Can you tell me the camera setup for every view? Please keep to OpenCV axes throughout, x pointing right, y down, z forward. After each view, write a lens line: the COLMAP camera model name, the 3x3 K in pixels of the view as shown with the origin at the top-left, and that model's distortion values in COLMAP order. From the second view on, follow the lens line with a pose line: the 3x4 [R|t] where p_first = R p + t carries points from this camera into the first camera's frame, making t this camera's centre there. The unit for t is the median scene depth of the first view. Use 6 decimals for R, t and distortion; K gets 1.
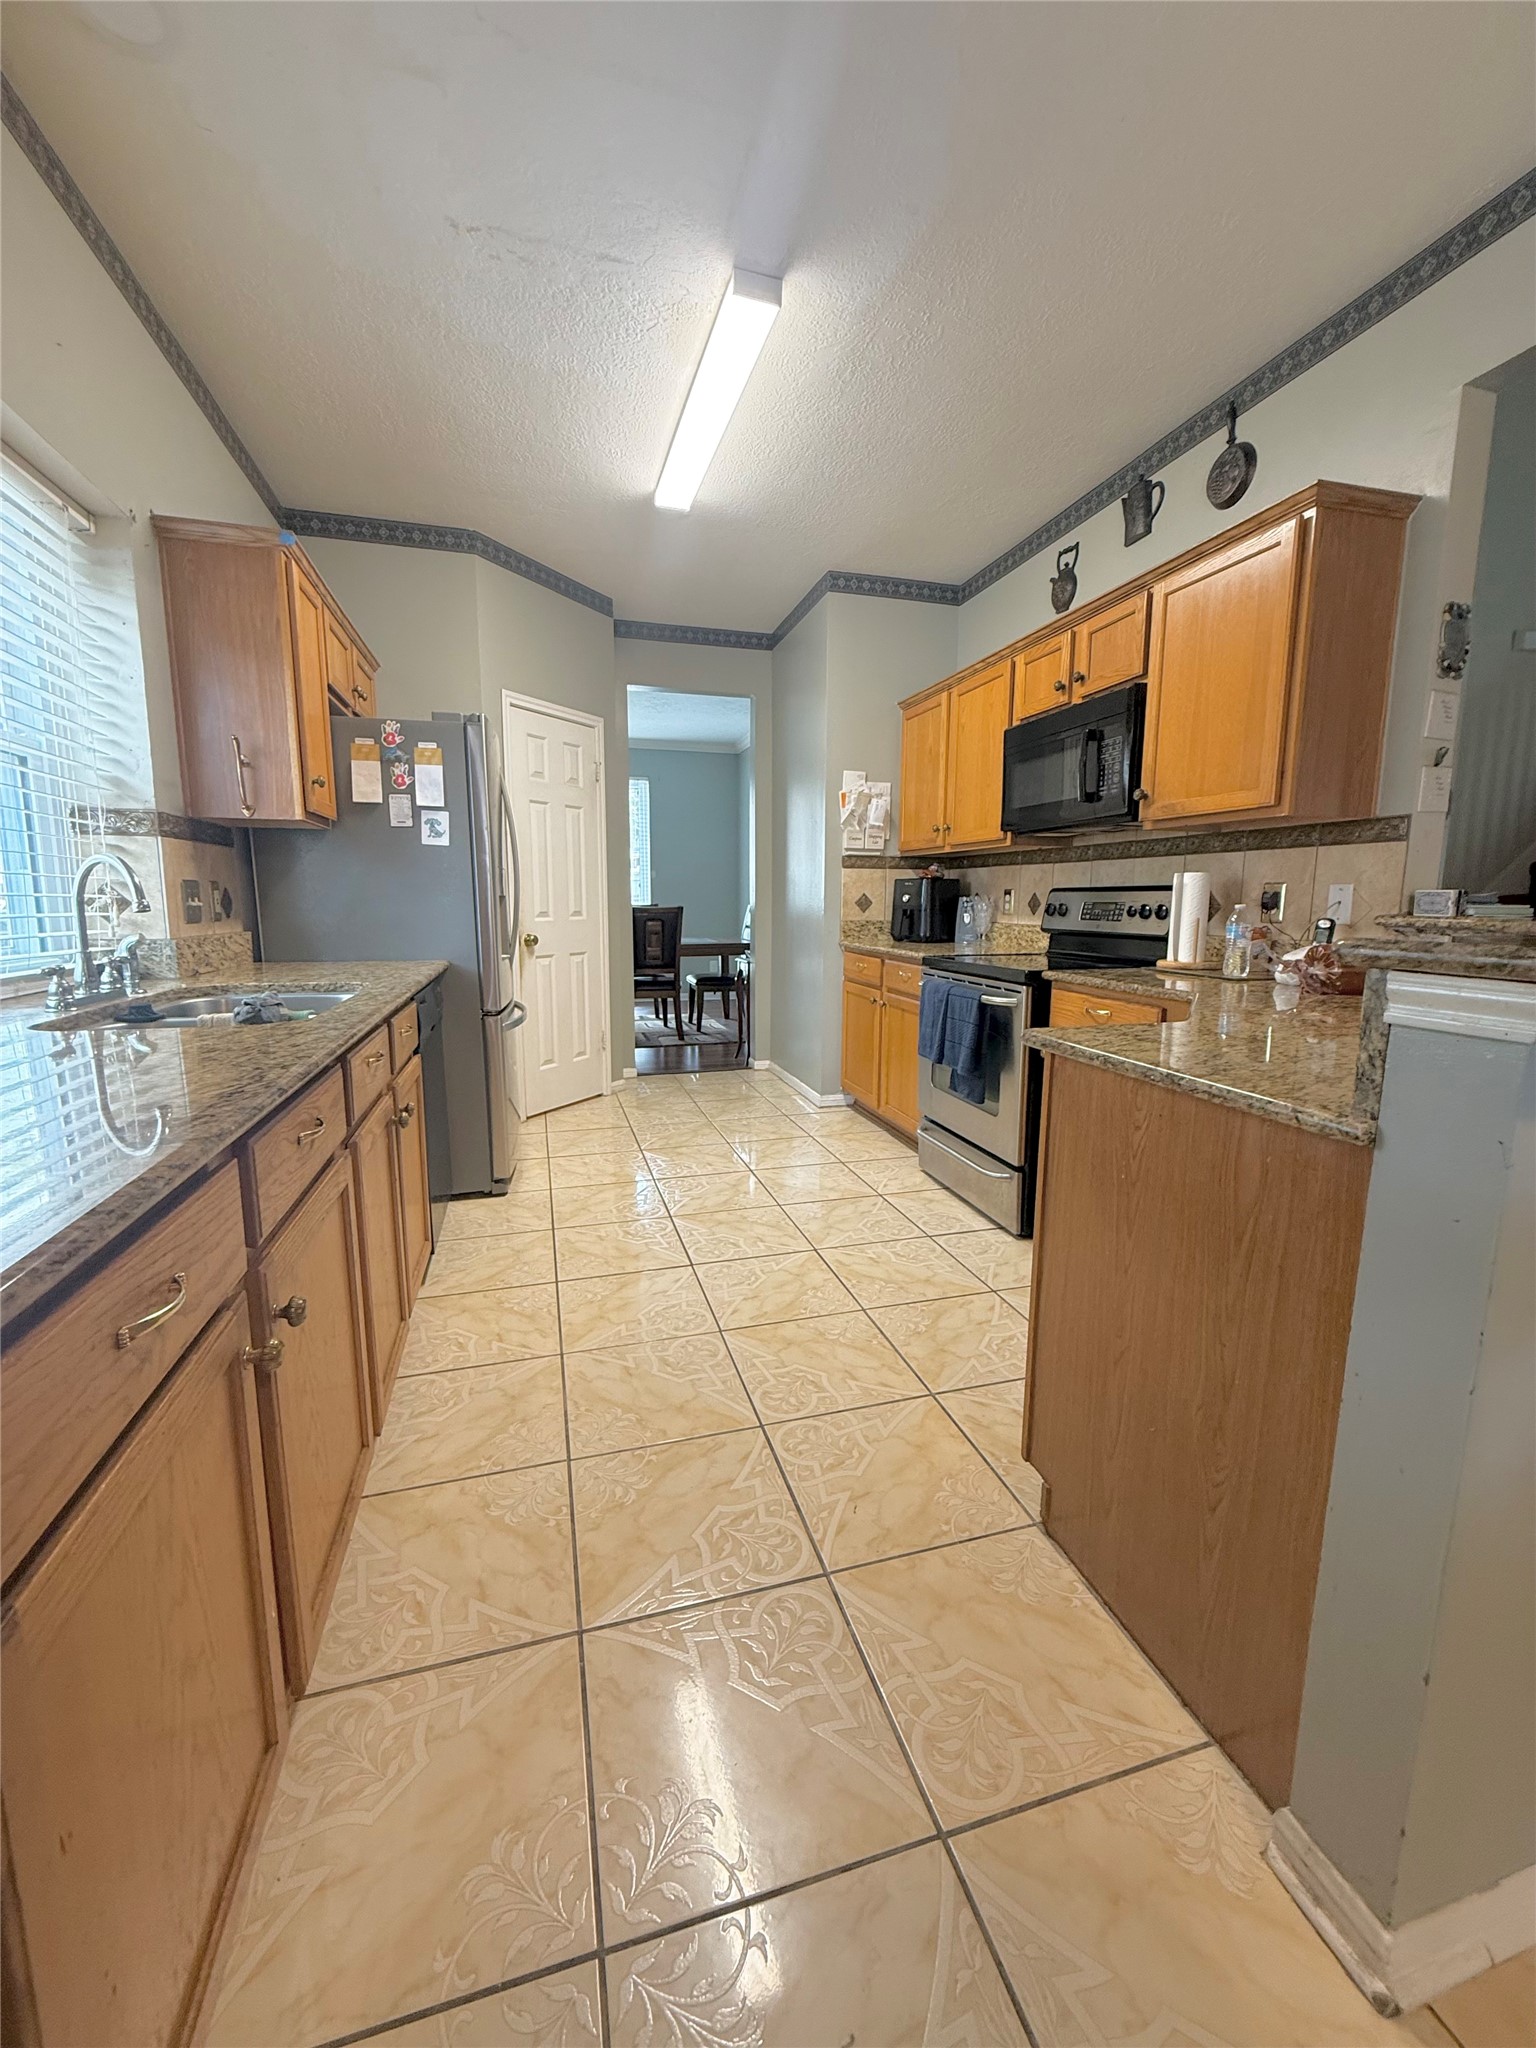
lens RADIAL K [[825.7, 0, 777.9], [0, 825.7, 1020.4], [0, 0, 1]] dist [-0.002142, 0.000177]
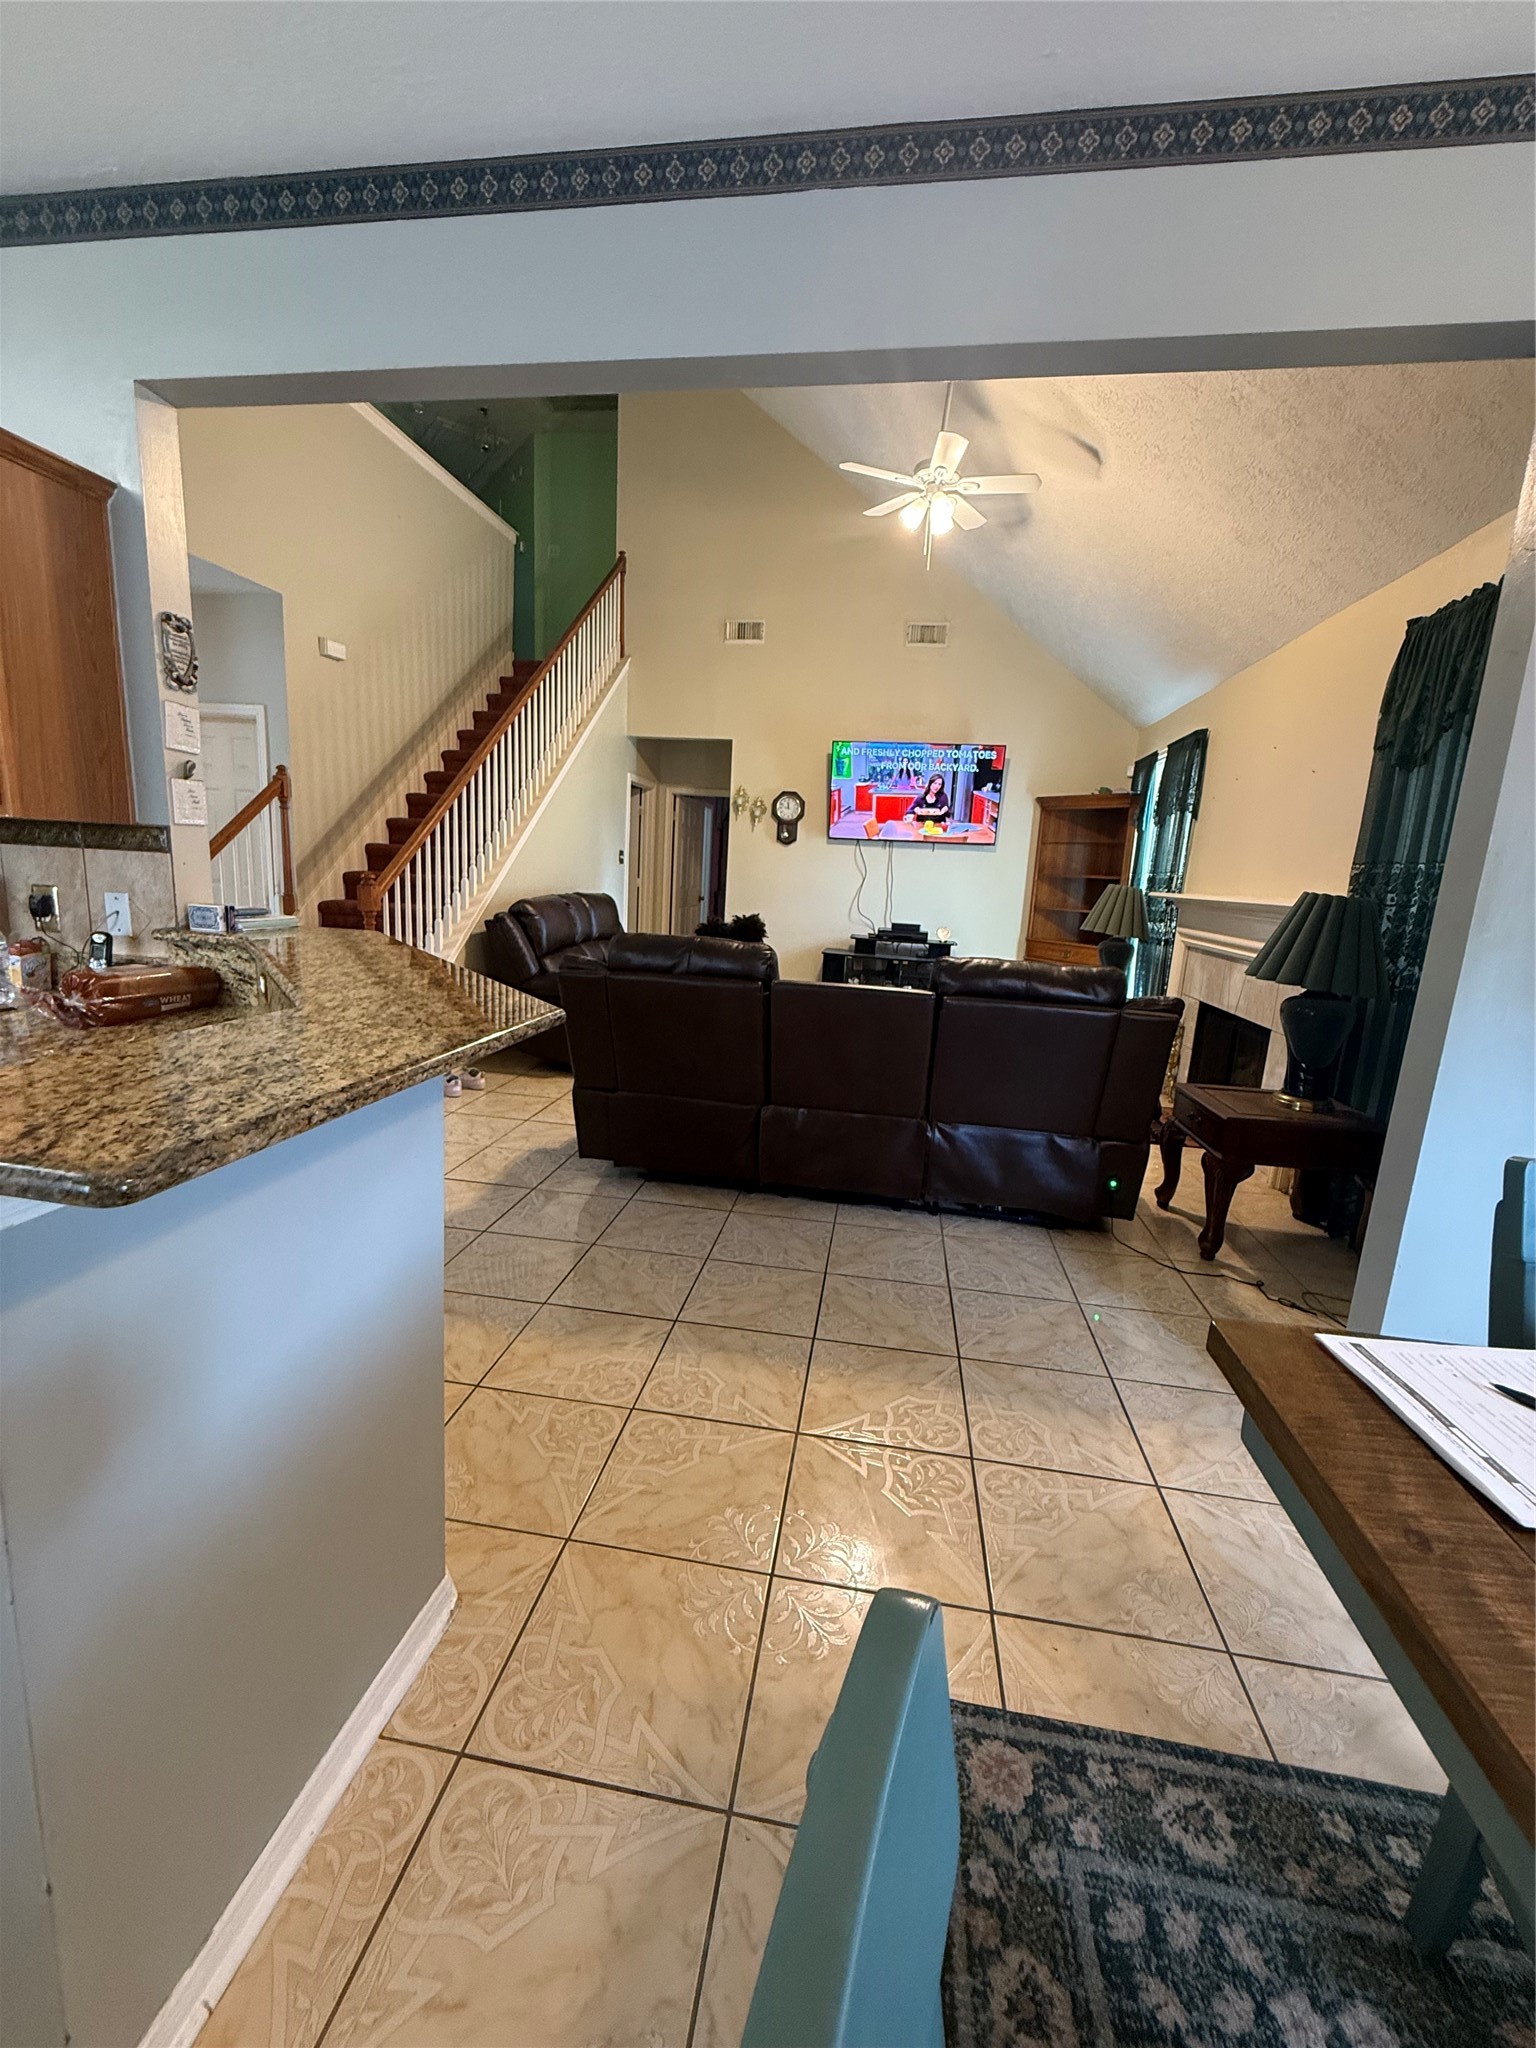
lens RADIAL K [[825.7, 0, 766.7], [0, 825.7, 1026.0], [0, 0, 1]] dist [-0.002142, 0.000177]
pose [[0.425428, -0.159755, 0.890780, 0.153806], [0.084469, 0.987009, 0.136671, -0.087207], [-0.901042, 0.017099, 0.433395, -0.064594]]
